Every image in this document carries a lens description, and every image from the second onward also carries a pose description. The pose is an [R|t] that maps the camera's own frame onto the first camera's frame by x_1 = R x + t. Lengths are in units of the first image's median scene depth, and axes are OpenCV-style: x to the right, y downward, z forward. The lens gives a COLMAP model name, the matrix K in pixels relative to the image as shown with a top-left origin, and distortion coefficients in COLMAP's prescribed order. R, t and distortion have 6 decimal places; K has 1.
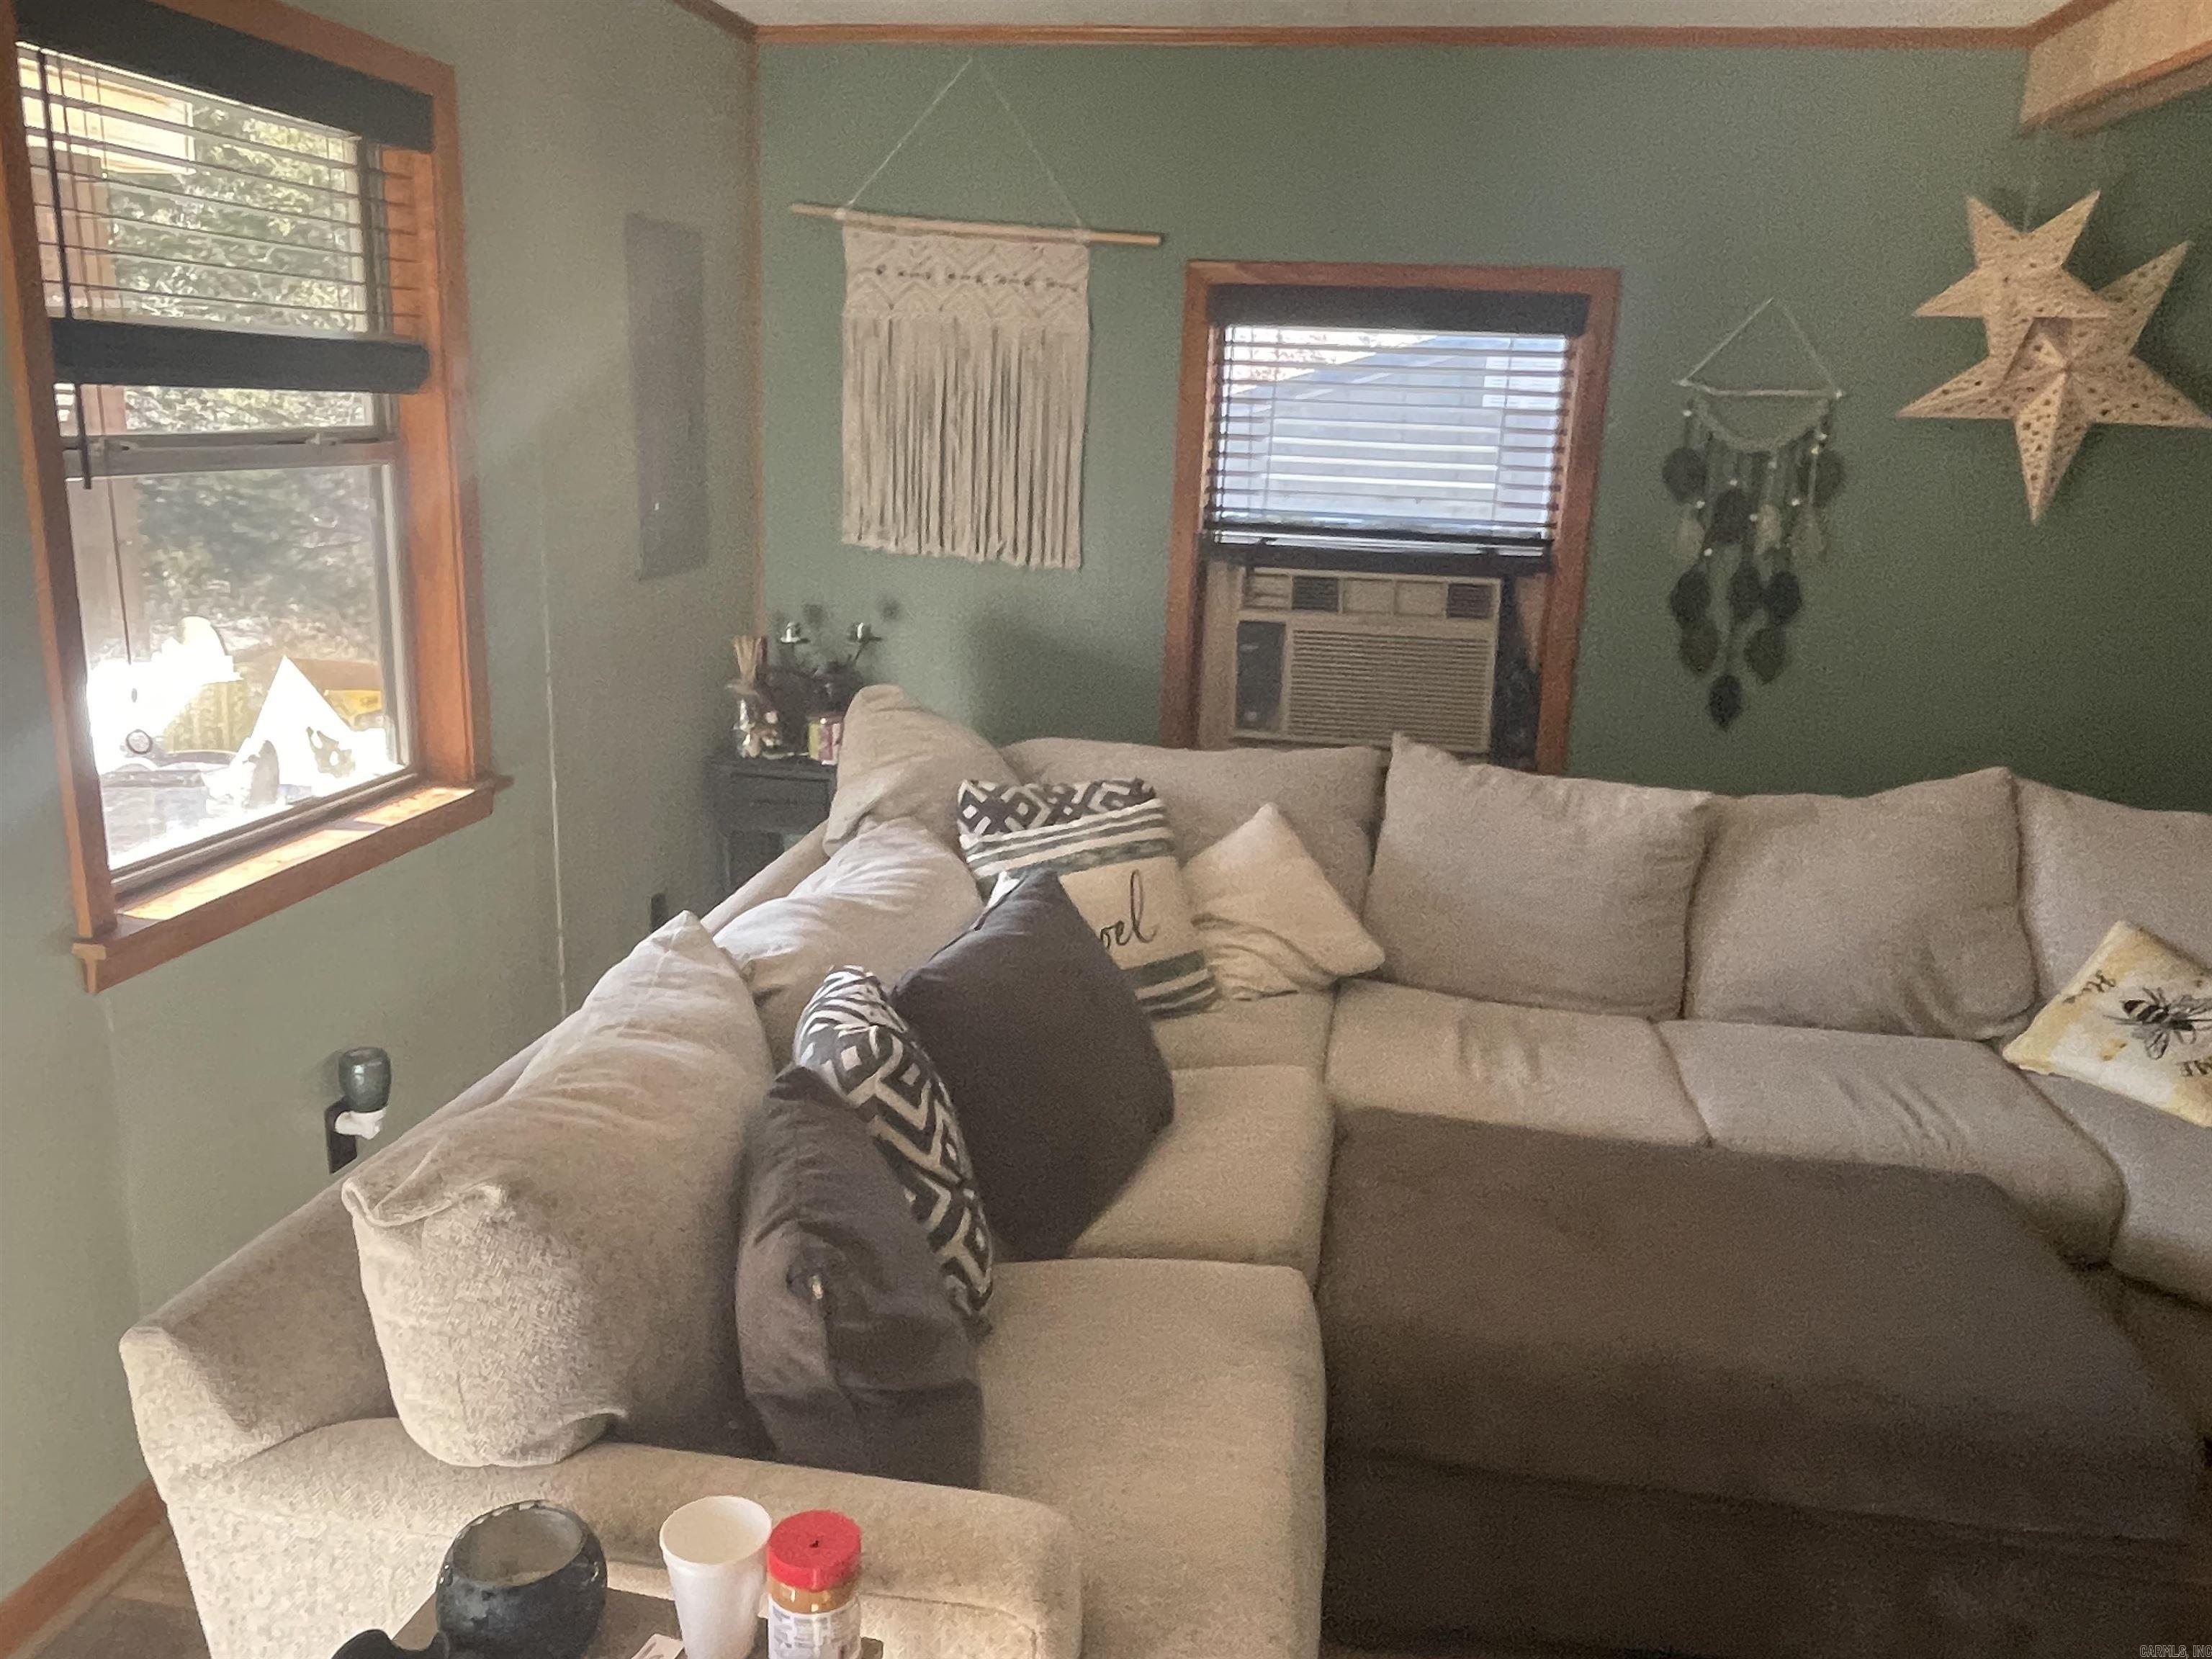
lens RADIAL K [[1673.8, 0, 1091.1], [0, 1673.8, 825.7], [0, 0, 1]] dist [0.053364, -0.081587]
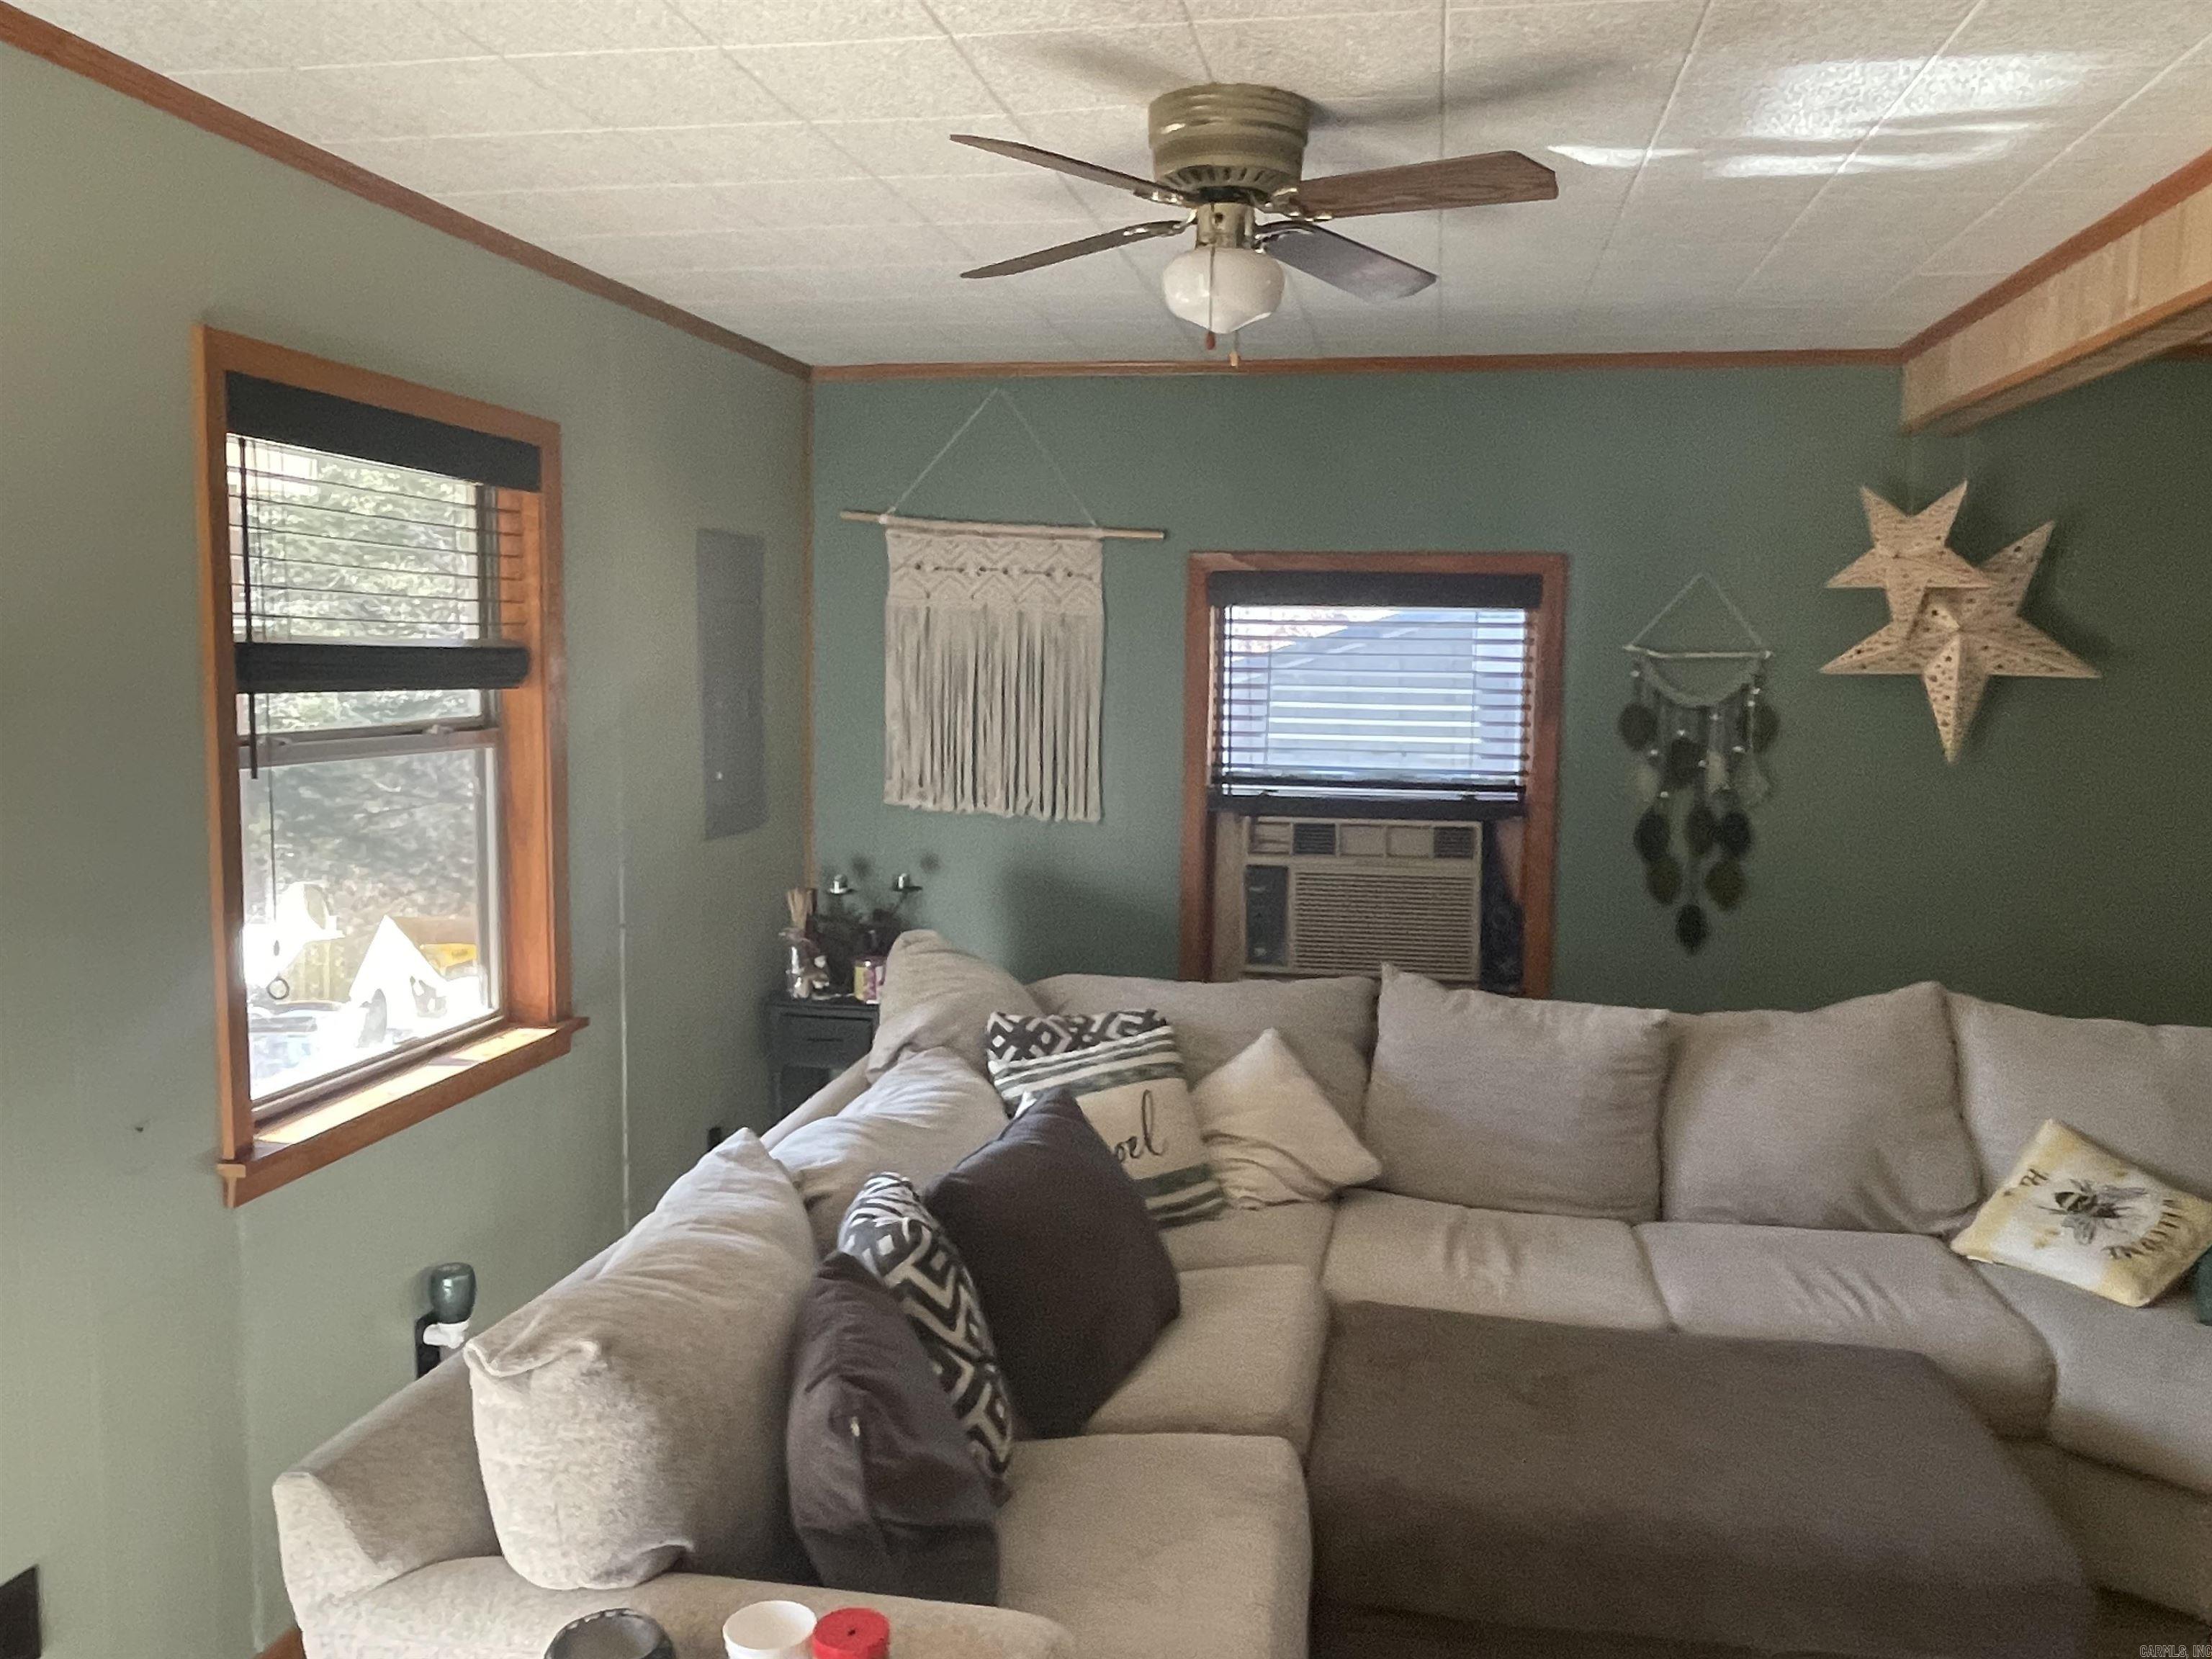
lens RADIAL K [[1673.8, 0, 1125.2], [0, 1673.8, 817.2], [0, 0, 1]] dist [0.053364, -0.081587]
pose [[0.999726, -0.022458, -0.006529, 0.021213], [0.021213, 0.988273, -0.151216, 0.014365], [0.009849, 0.151036, 0.988479, -0.113207]]
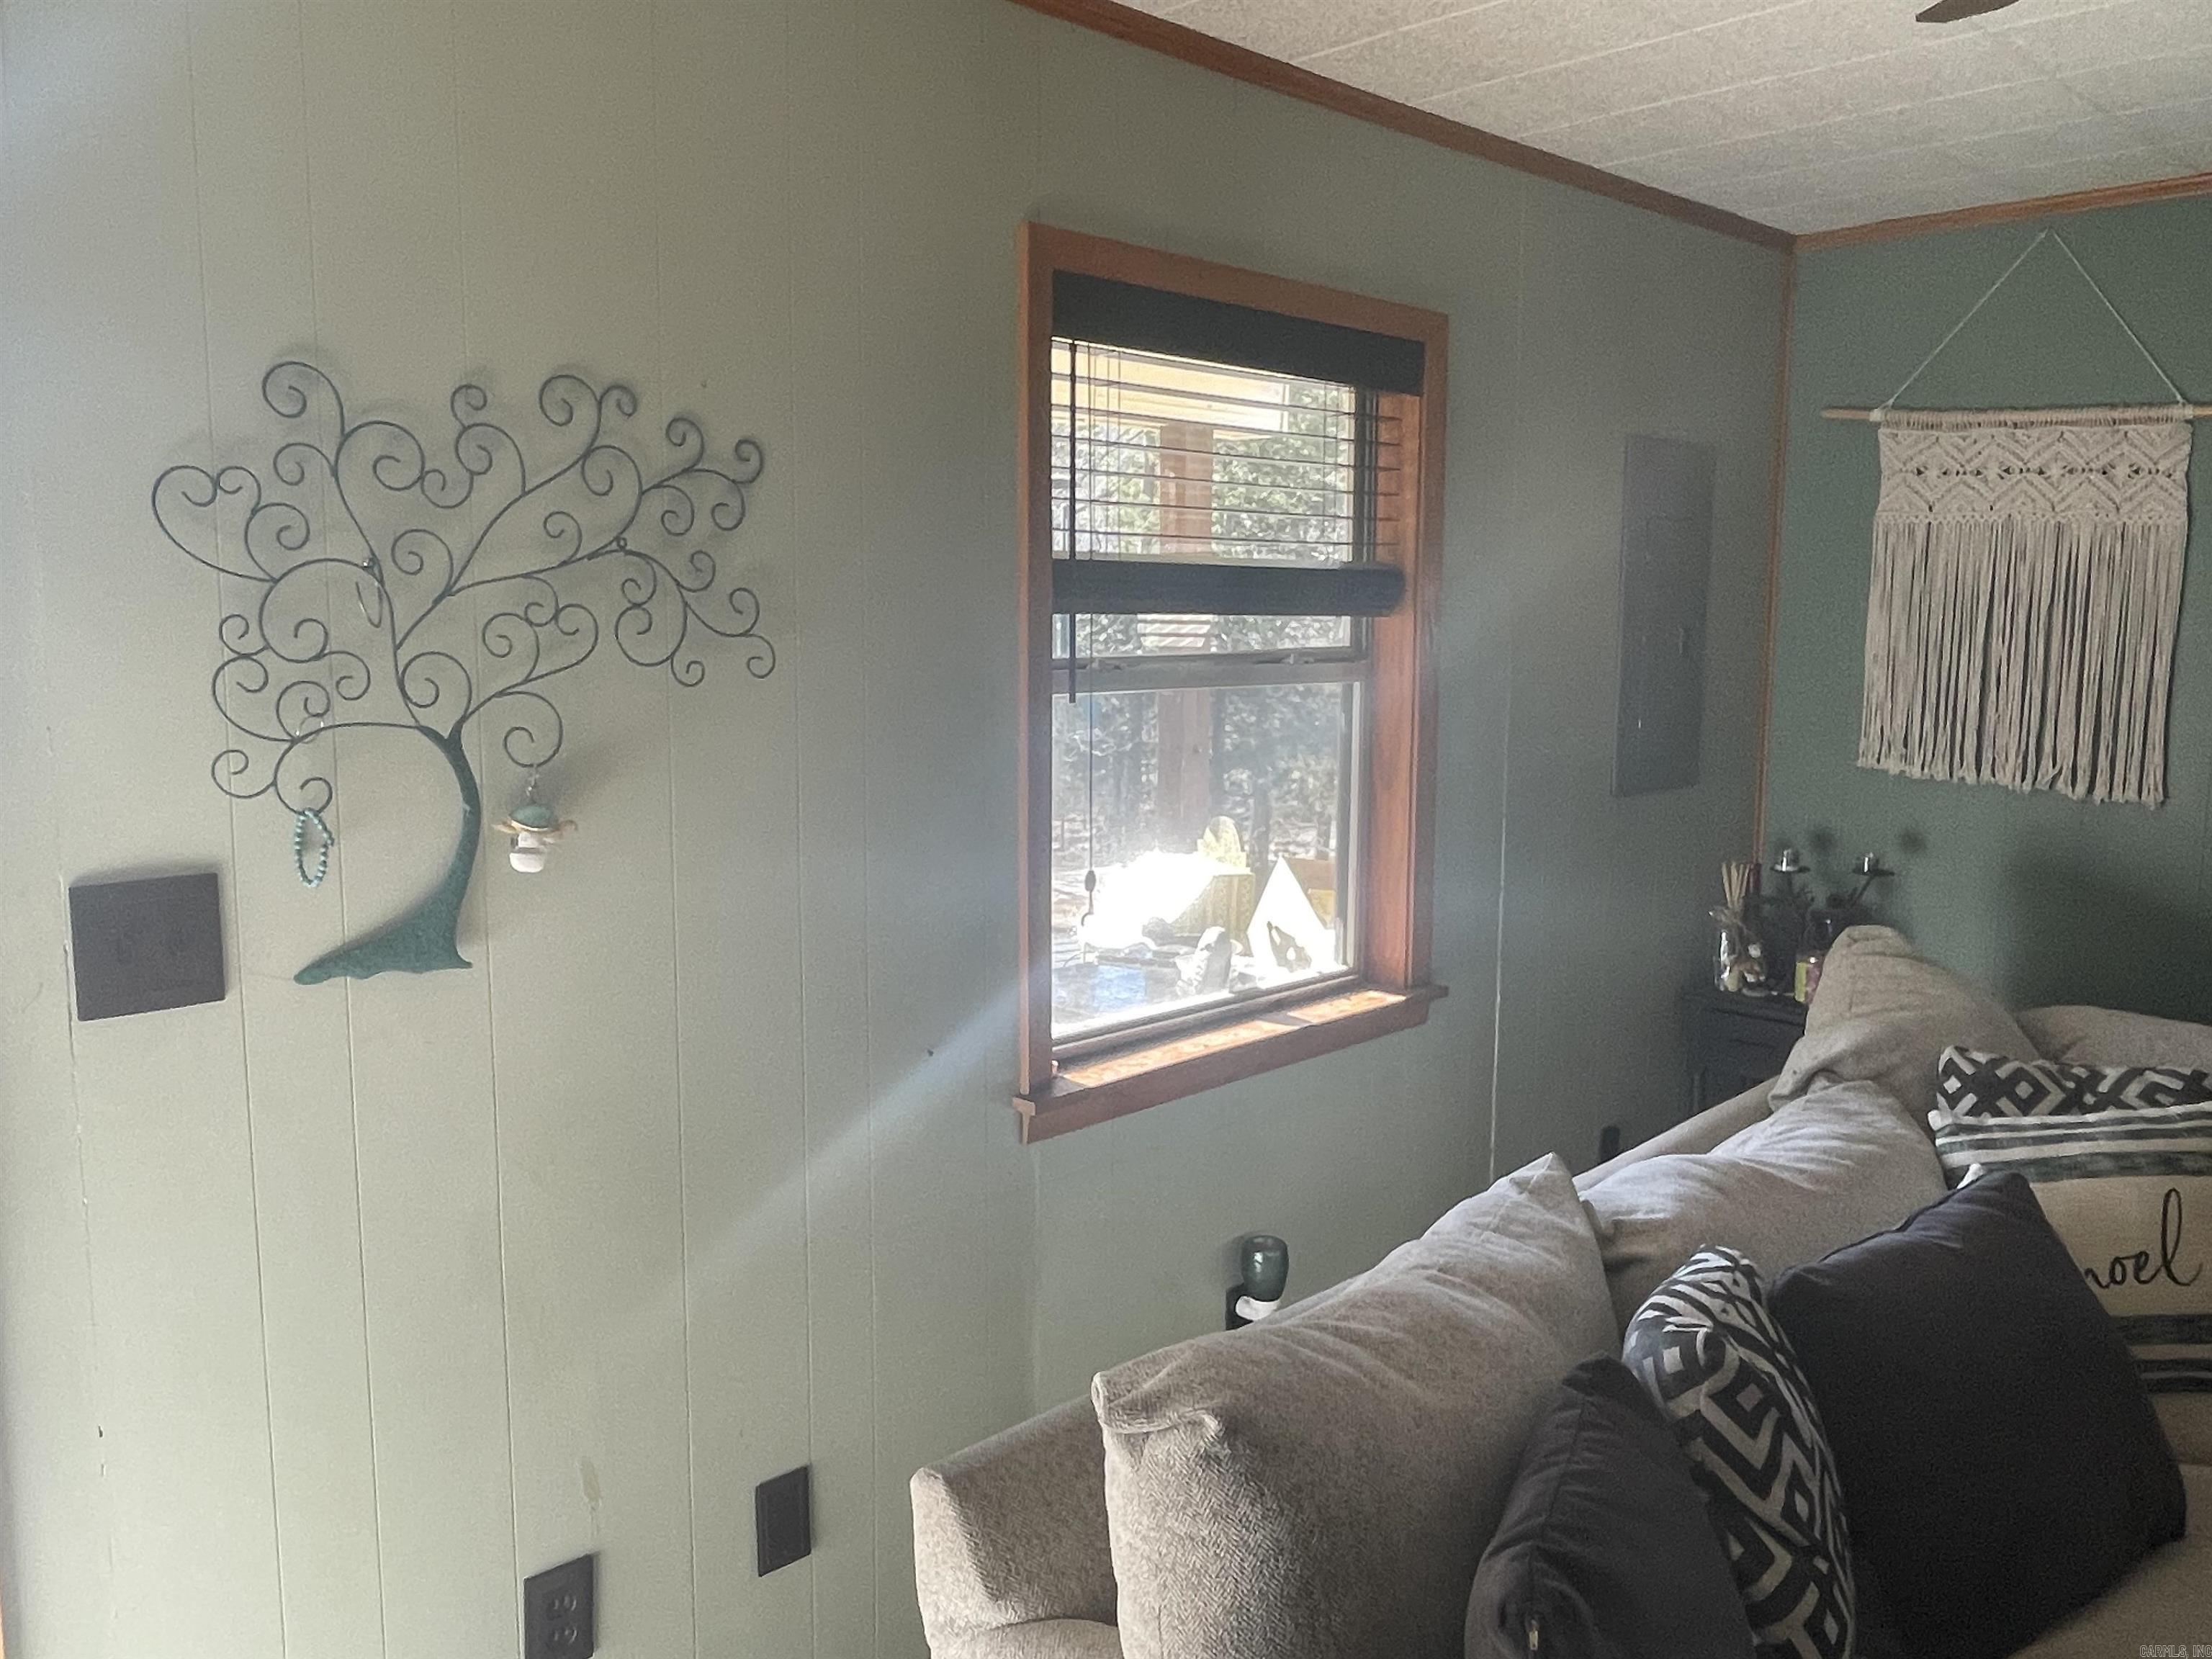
lens RADIAL K [[1673.8, 0, 1146.7], [0, 1673.8, 810.2], [0, 0, 1]] dist [0.053364, -0.081587]
pose [[0.824982, 0.039804, -0.563755, 0.062013], [-0.116606, 0.988042, -0.100876, -0.011154], [0.552998, 0.148958, 0.819759, 0.063814]]
